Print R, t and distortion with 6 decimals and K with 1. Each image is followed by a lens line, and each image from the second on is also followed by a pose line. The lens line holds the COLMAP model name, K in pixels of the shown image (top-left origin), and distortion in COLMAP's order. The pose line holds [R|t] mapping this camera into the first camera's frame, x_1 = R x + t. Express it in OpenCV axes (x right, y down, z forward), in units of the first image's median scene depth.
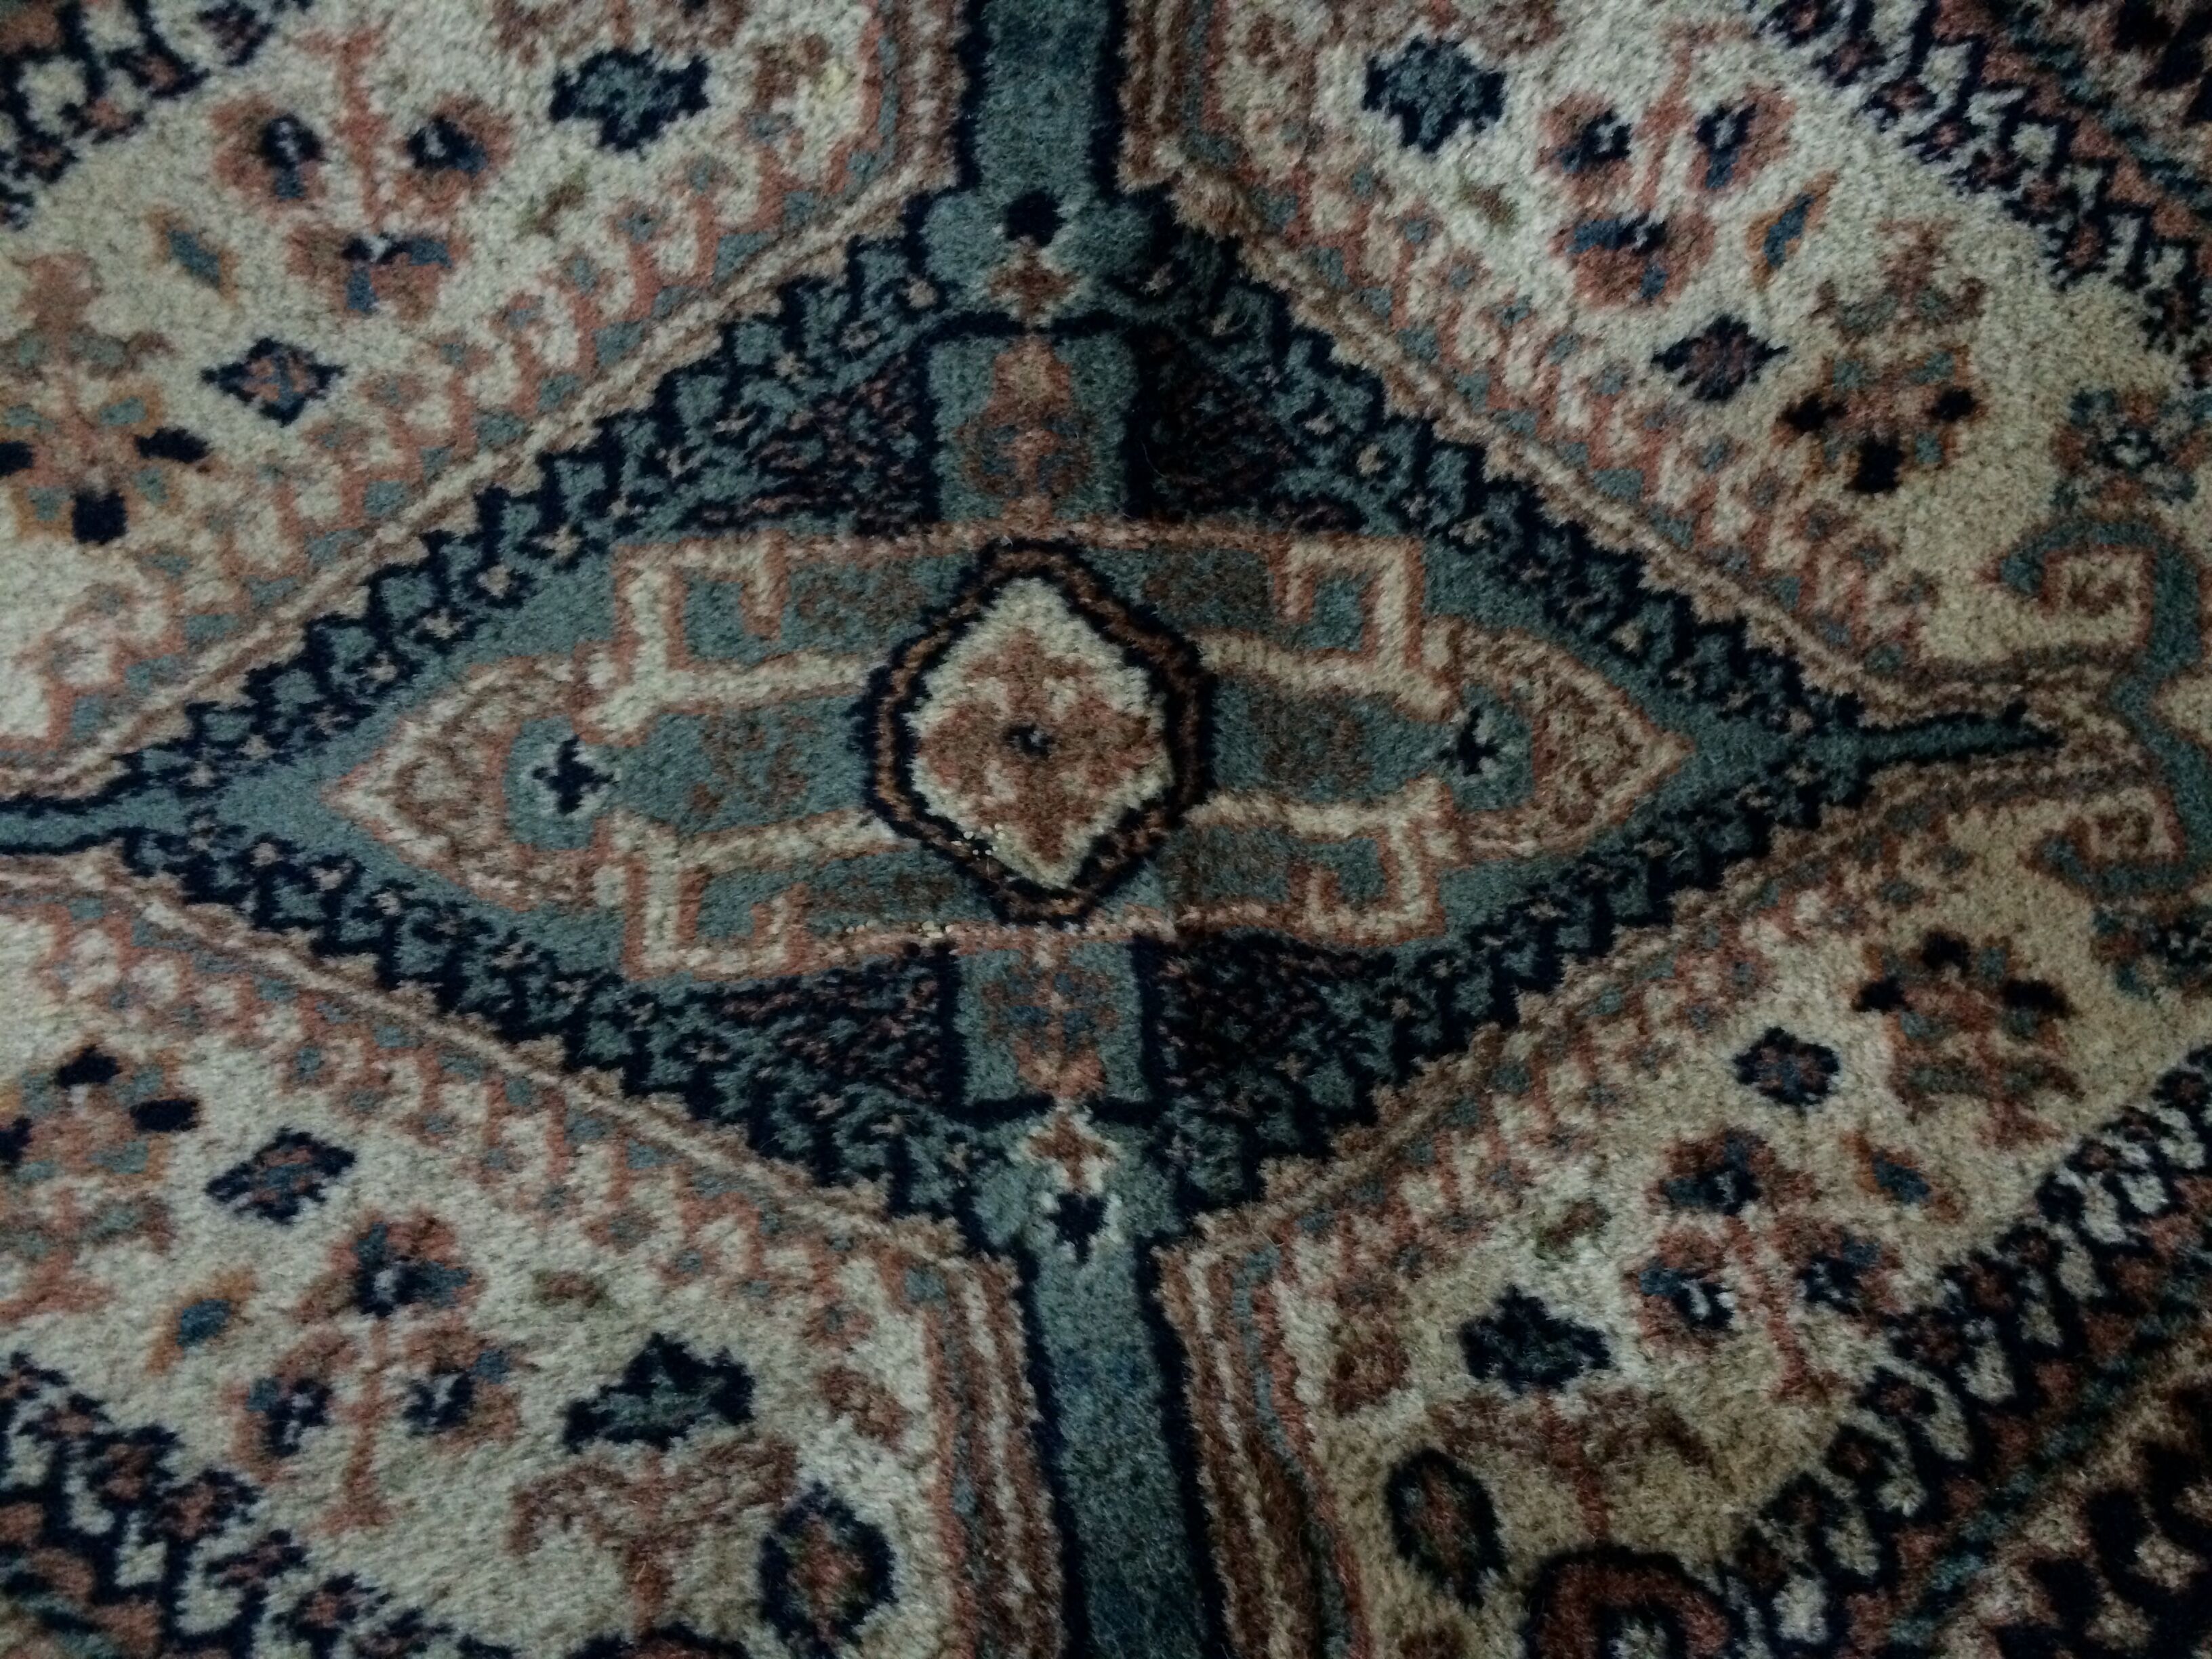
lens RADIAL K [[1939.2, 0, 1107.0], [0, 1939.2, 828.3], [0, 0, 1]] dist [0.041289, -0.048831]
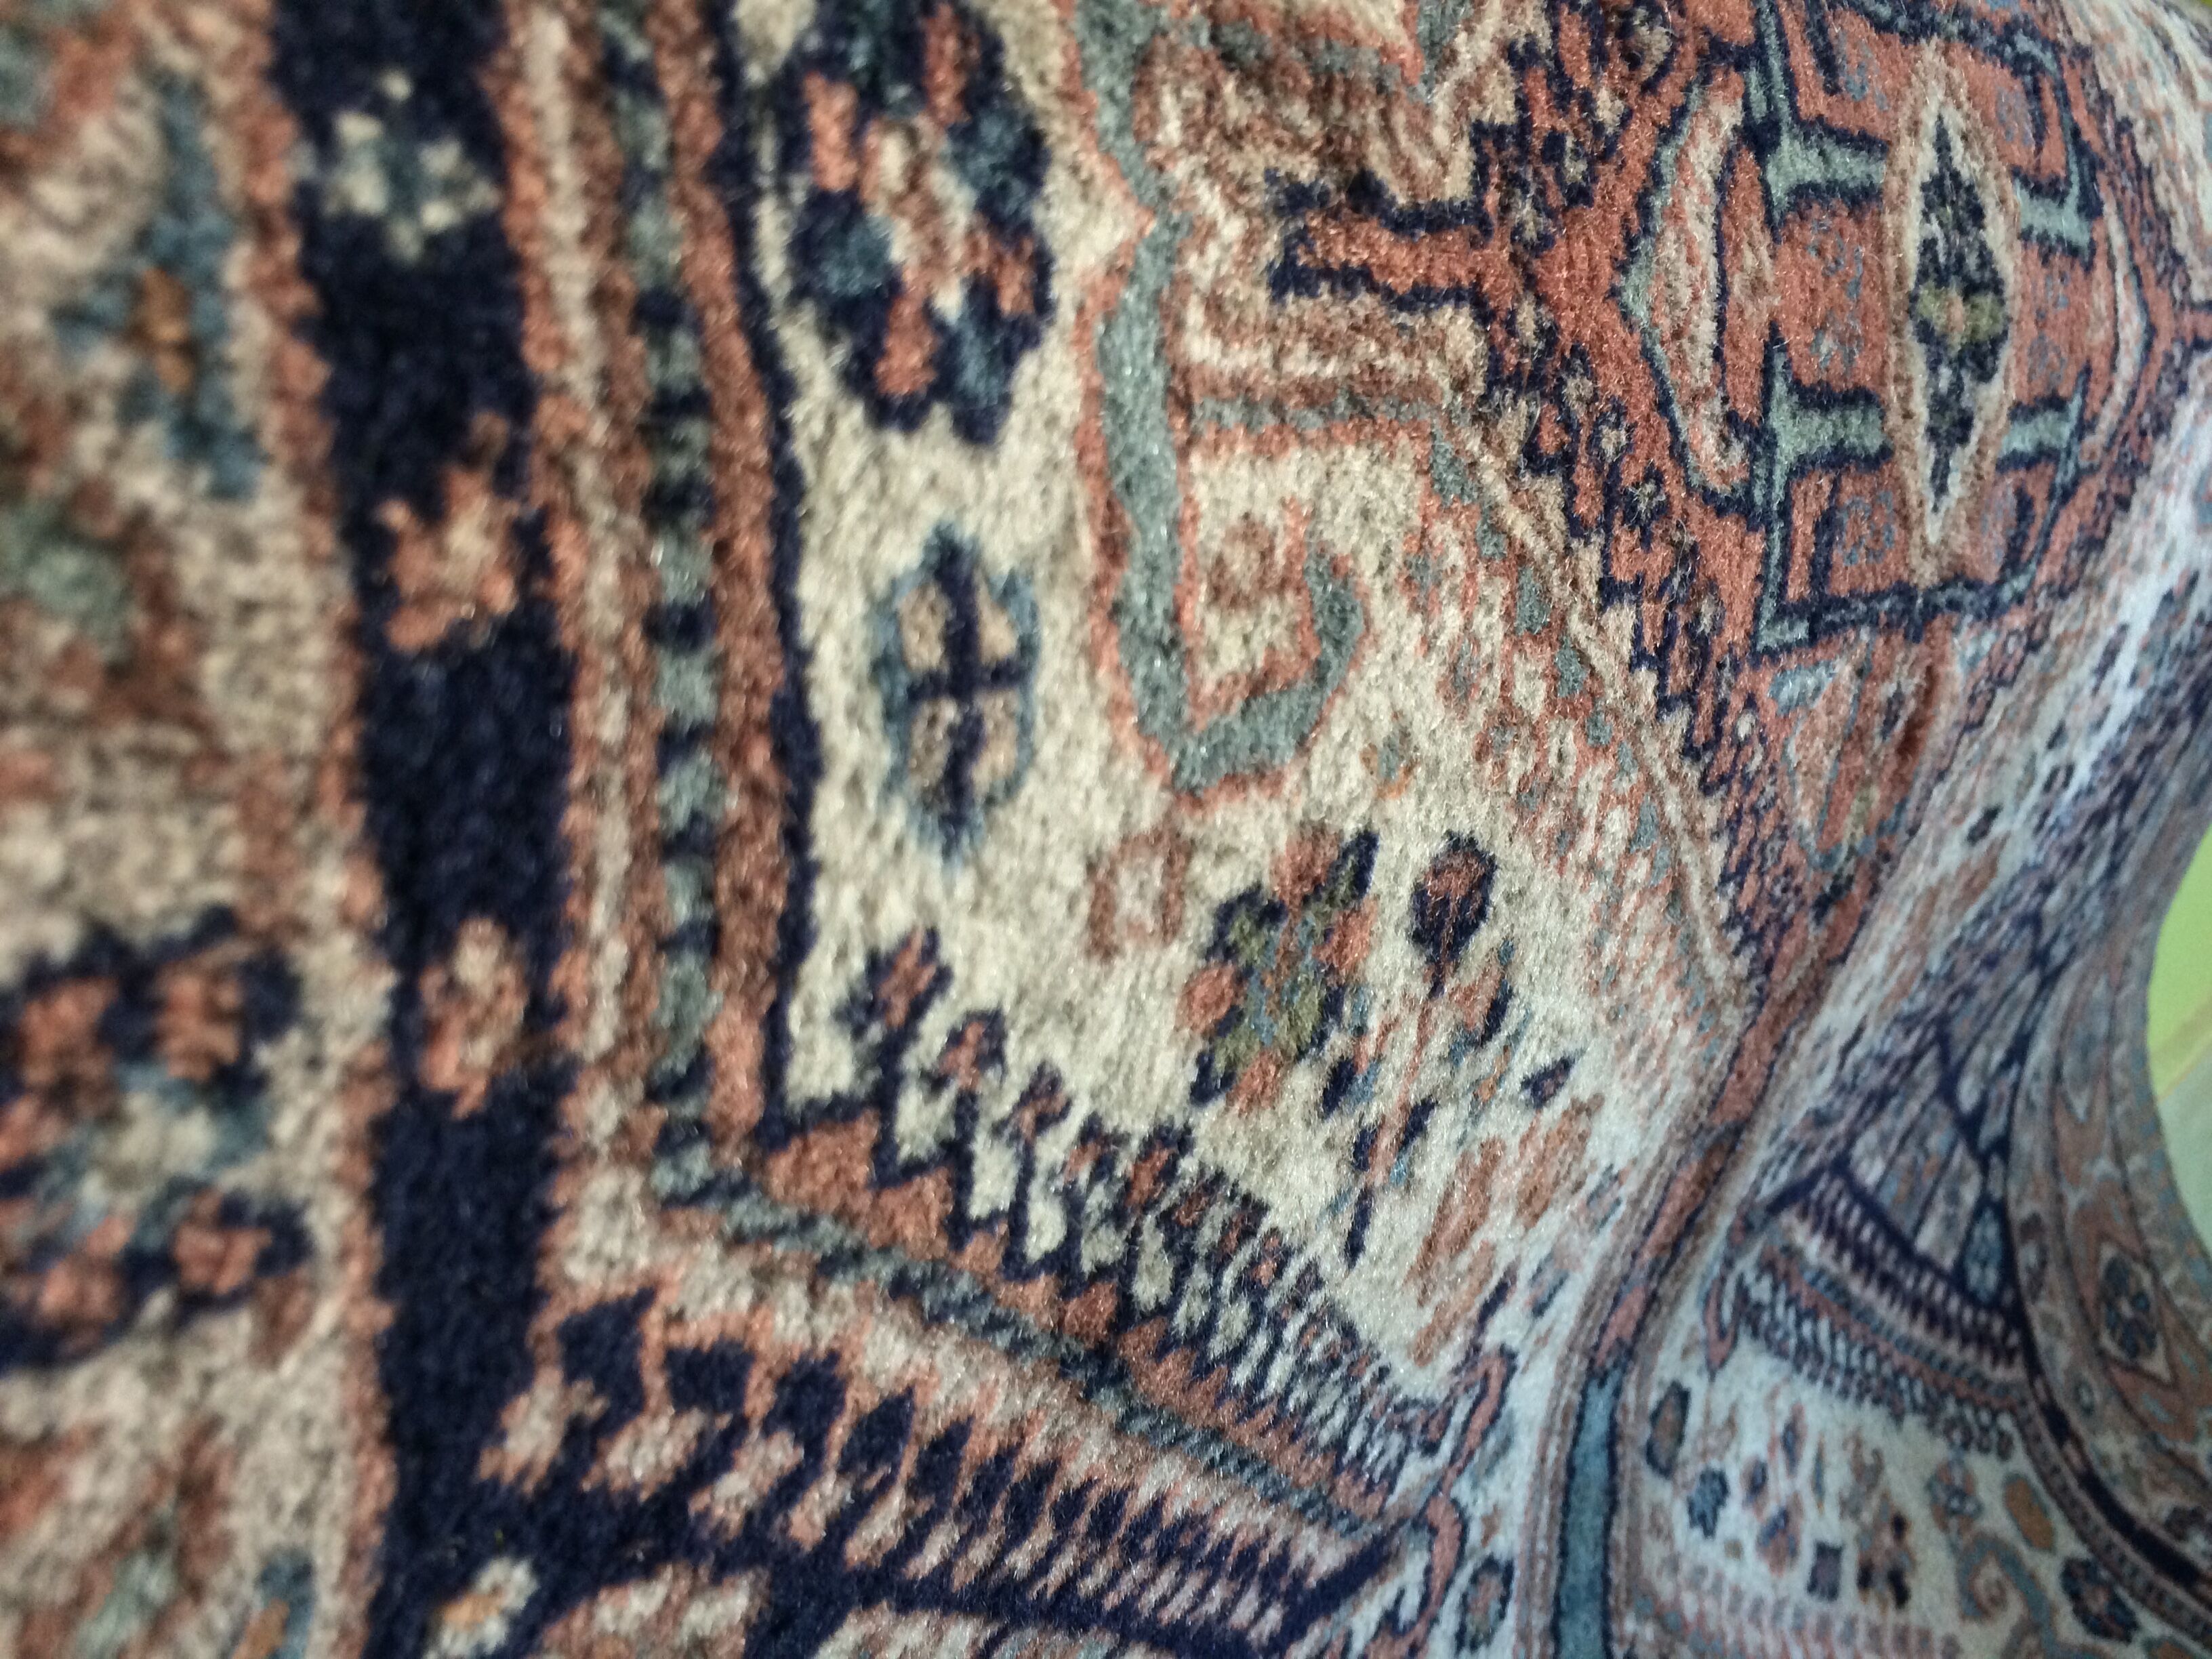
lens RADIAL K [[1939.2, 0, 1116.0], [0, 1939.2, 826.3], [0, 0, 1]] dist [0.041289, -0.048831]
pose [[0.736377, -0.224484, 0.638245, -0.929222], [0.548547, 0.750294, -0.368993, -0.429429], [-0.396038, 0.621825, 0.675639, -0.132758]]
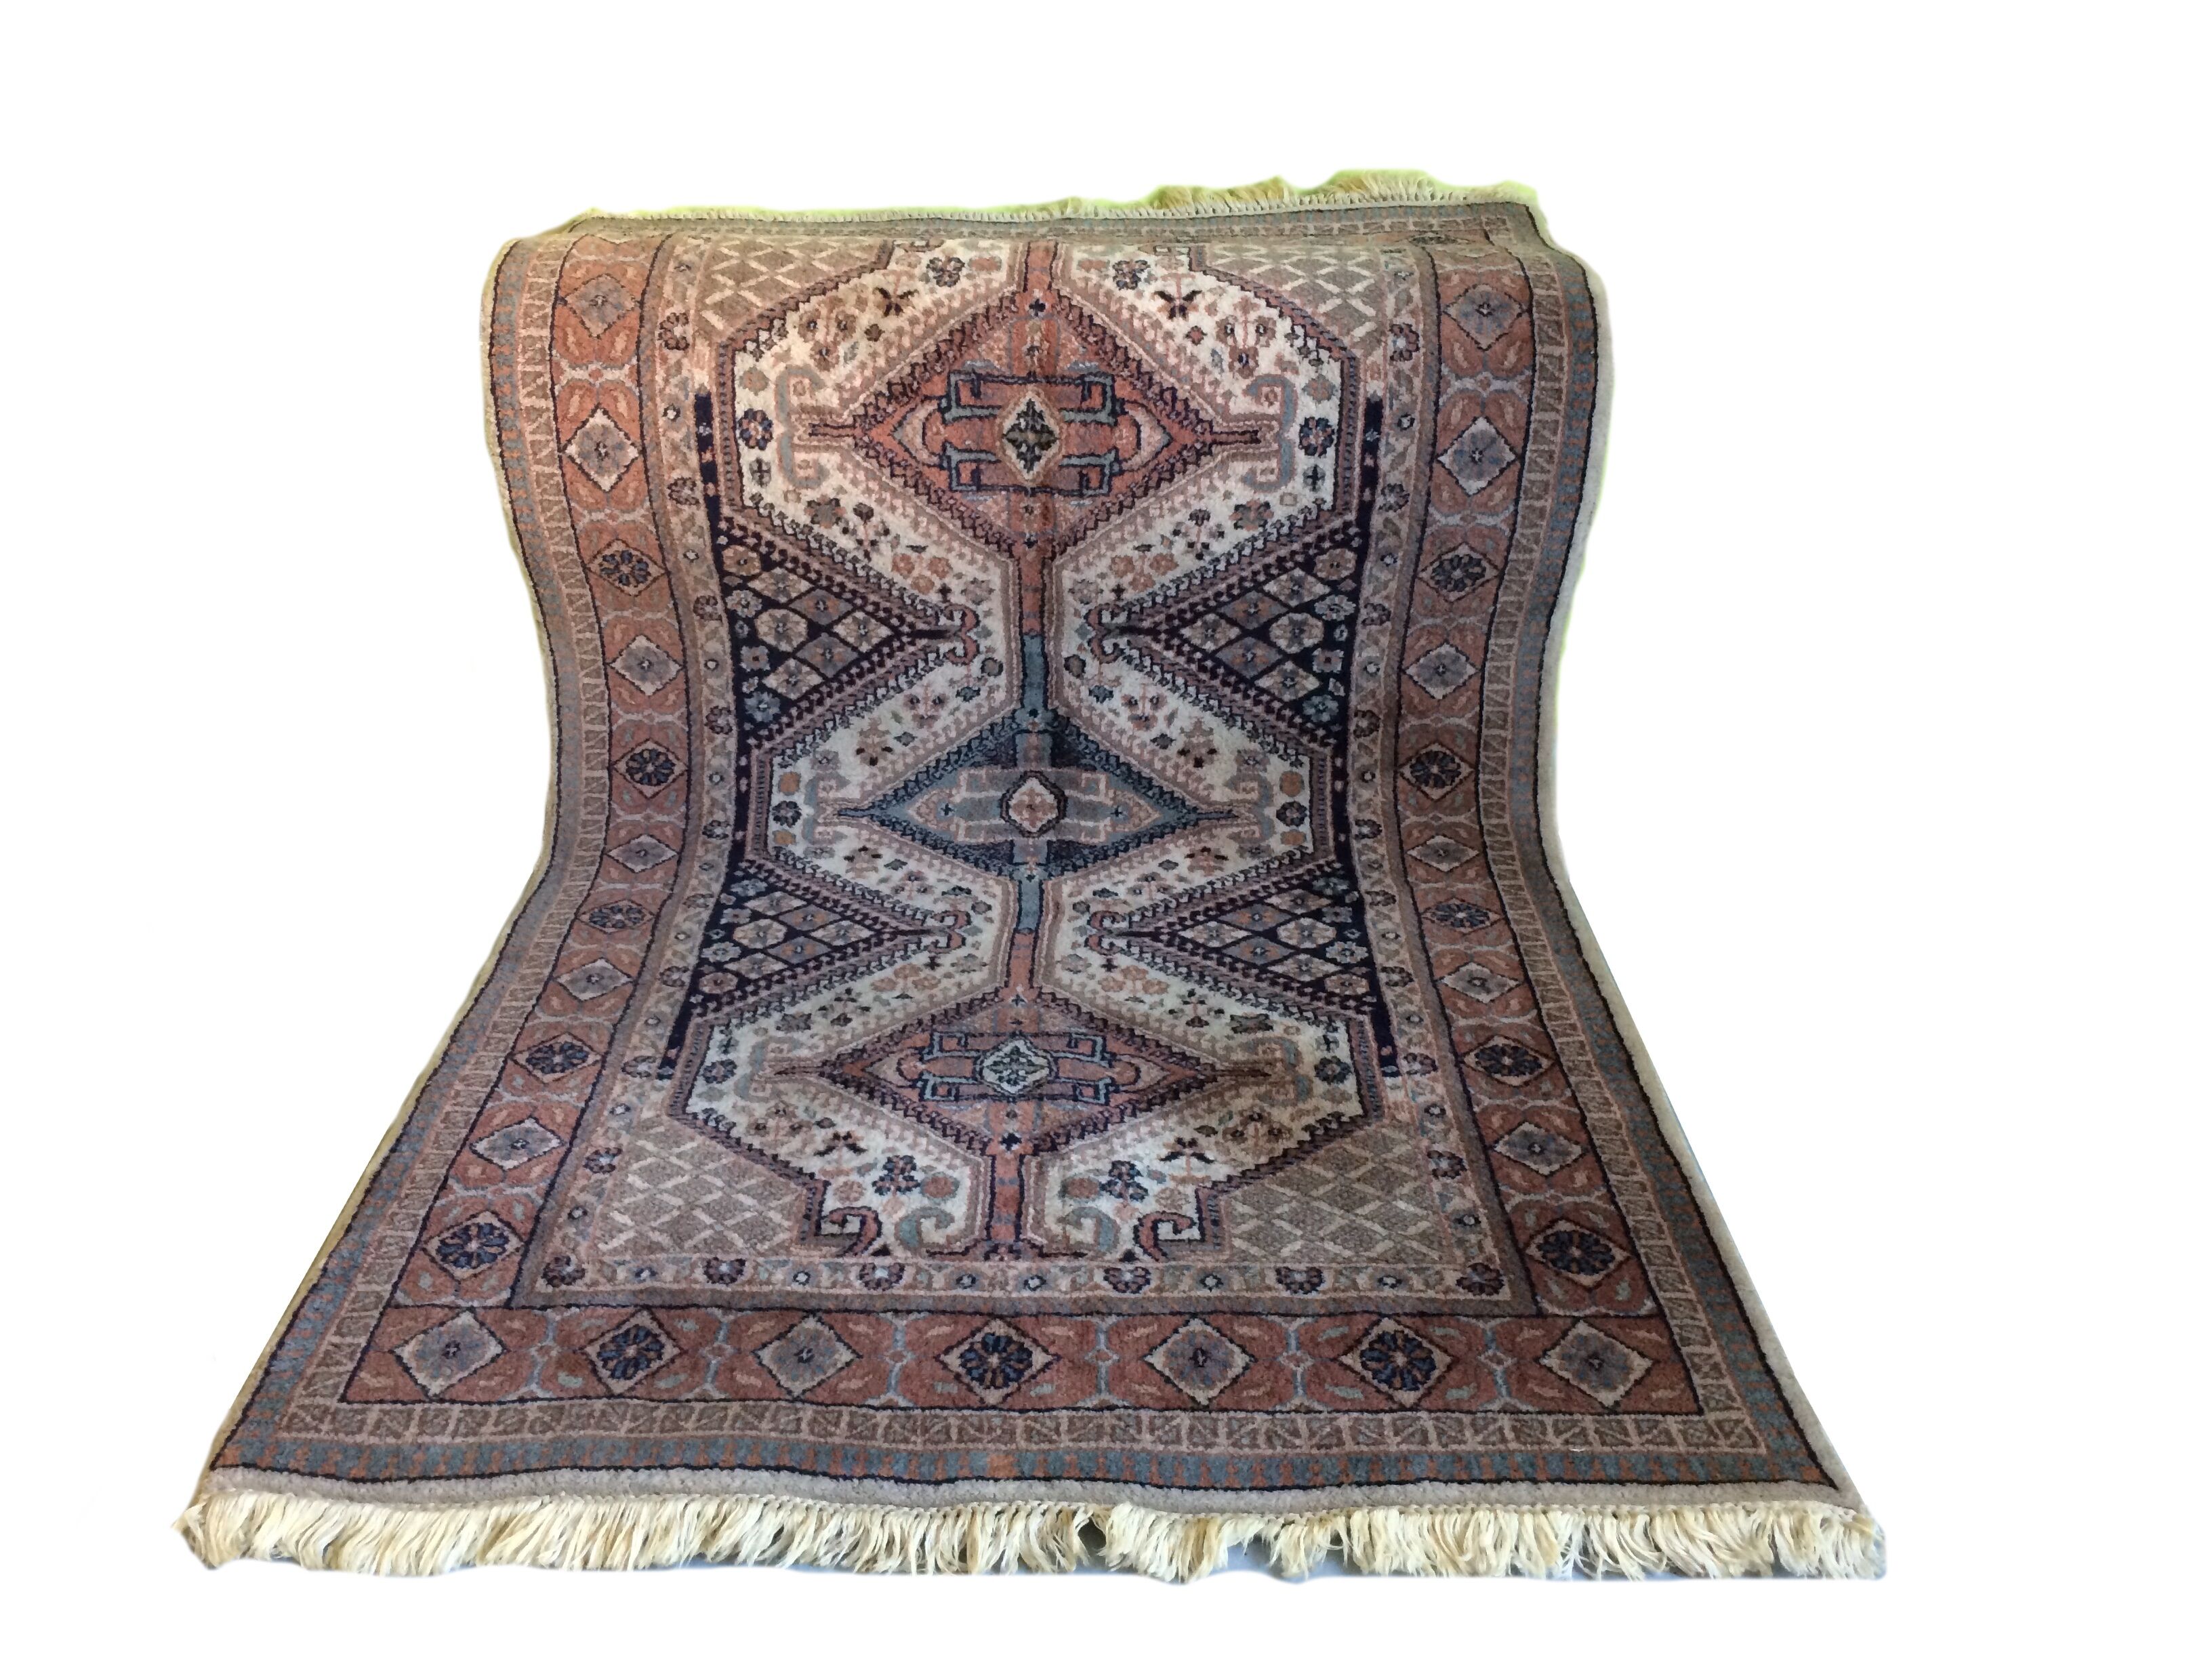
lens RADIAL K [[1939.2, 0, 1101.8], [0, 1939.2, 833.5], [0, 0, 1]] dist [0.041289, -0.048831]
pose [[0.990402, 0.008279, -0.137966, 0.922930], [-0.052895, 0.944916, -0.323009, 1.804161], [0.127692, 0.327207, 0.936285, -4.096403]]
